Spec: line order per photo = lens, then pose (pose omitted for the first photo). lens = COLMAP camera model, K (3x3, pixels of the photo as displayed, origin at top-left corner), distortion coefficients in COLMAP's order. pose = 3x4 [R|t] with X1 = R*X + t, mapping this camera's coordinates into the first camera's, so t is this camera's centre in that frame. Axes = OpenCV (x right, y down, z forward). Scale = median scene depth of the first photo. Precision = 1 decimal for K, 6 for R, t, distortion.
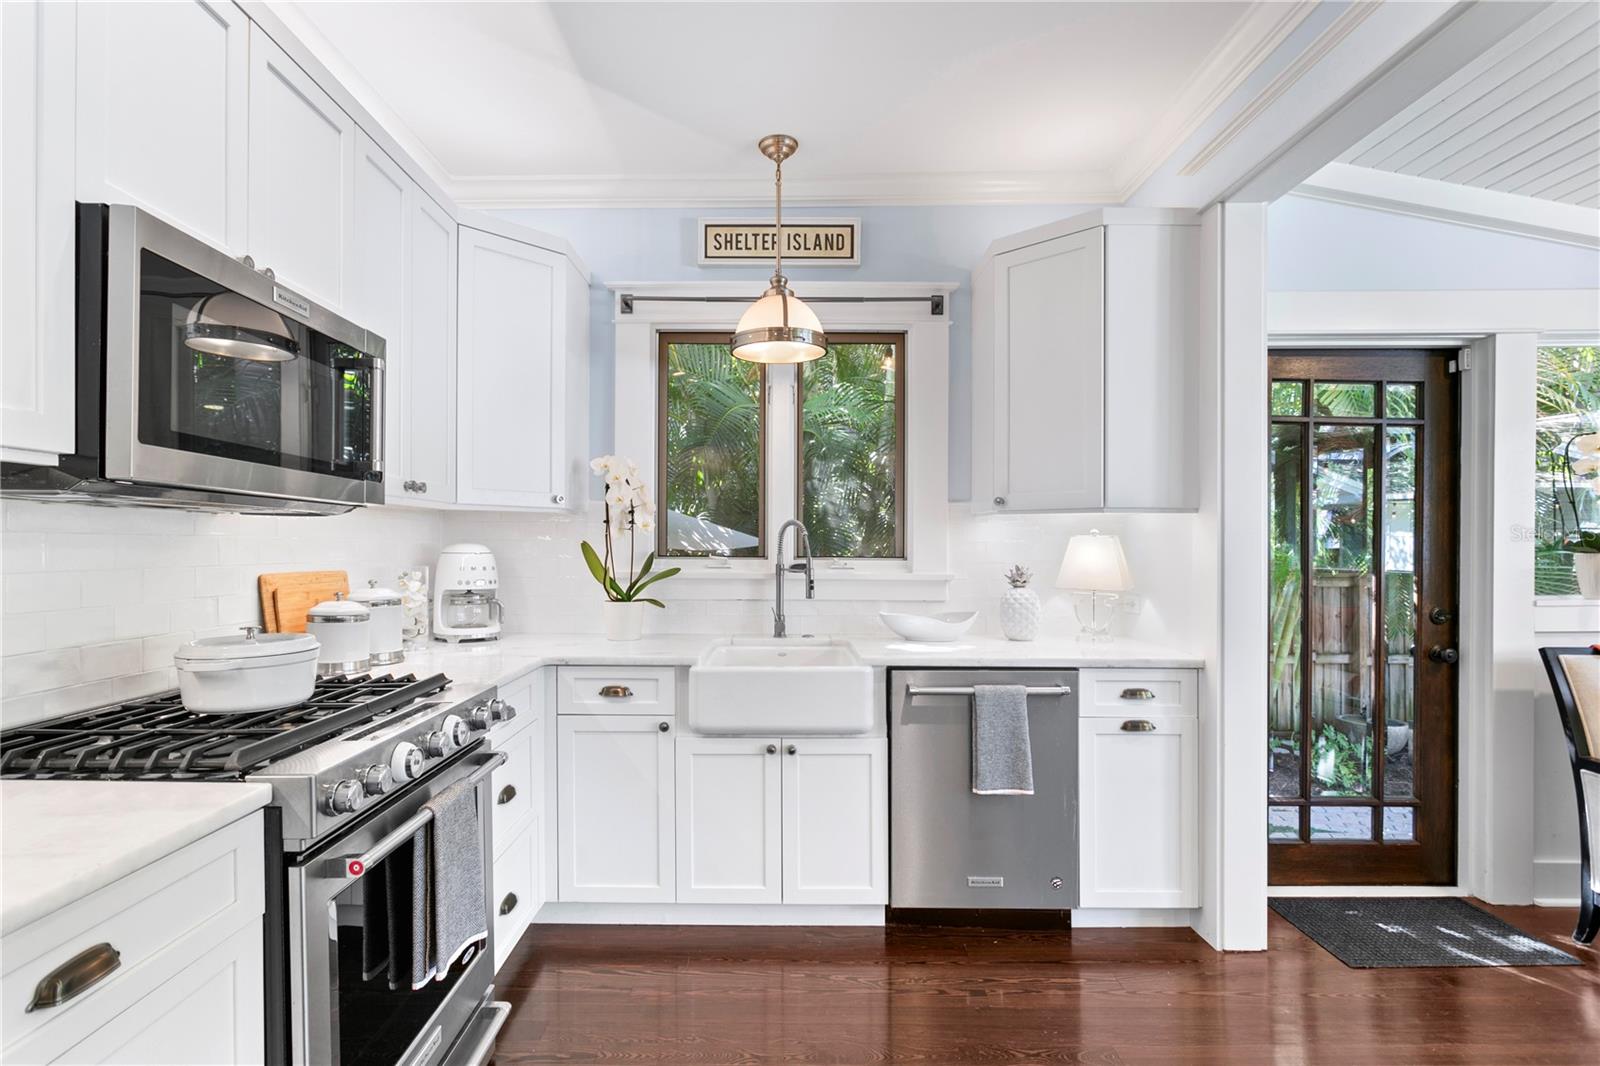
lens RADIAL K [[794.5, 0, 798.7], [0, 794.5, 546.5], [0, 0, 1]] dist [-0.024297, -0.000122]
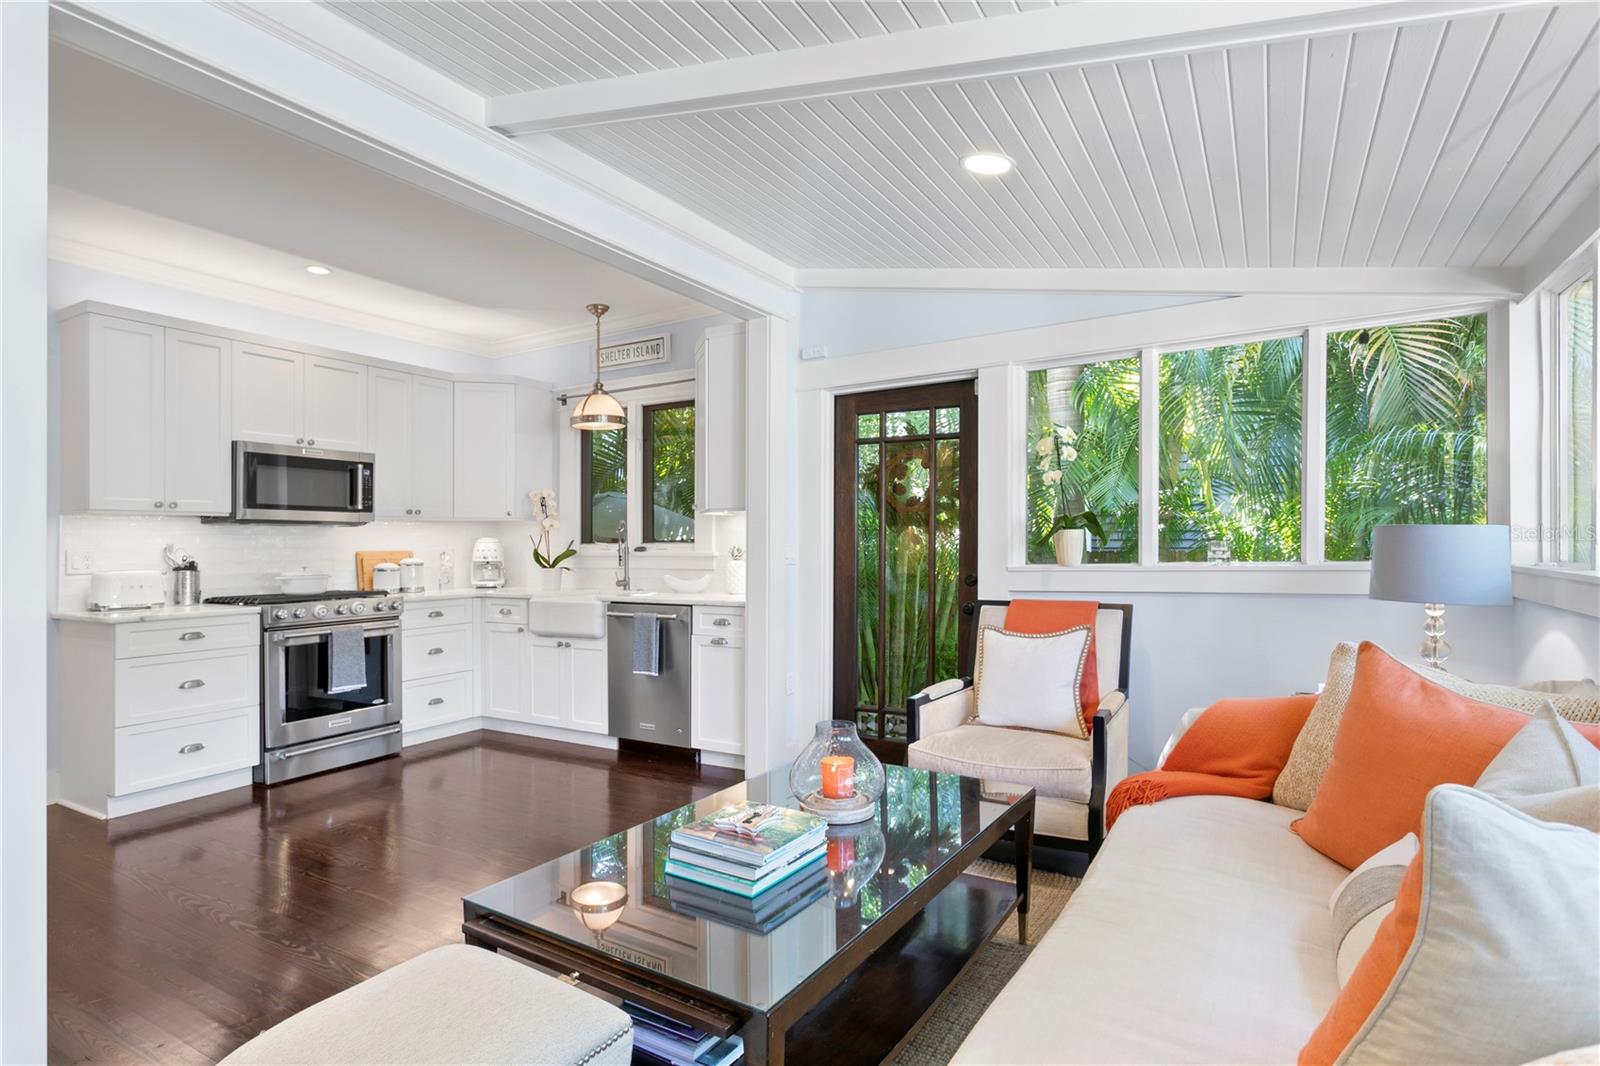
lens RADIAL K [[851.0, 0, 800.0], [0, 851.0, 533.0], [0, 0, 1]] dist [-0.031889, -0.000281]
pose [[0.857970, -0.019822, -0.513317, 1.480169], [0.014043, 0.999787, -0.015136, 0.030733], [0.513507, 0.005778, 0.858066, -0.430230]]
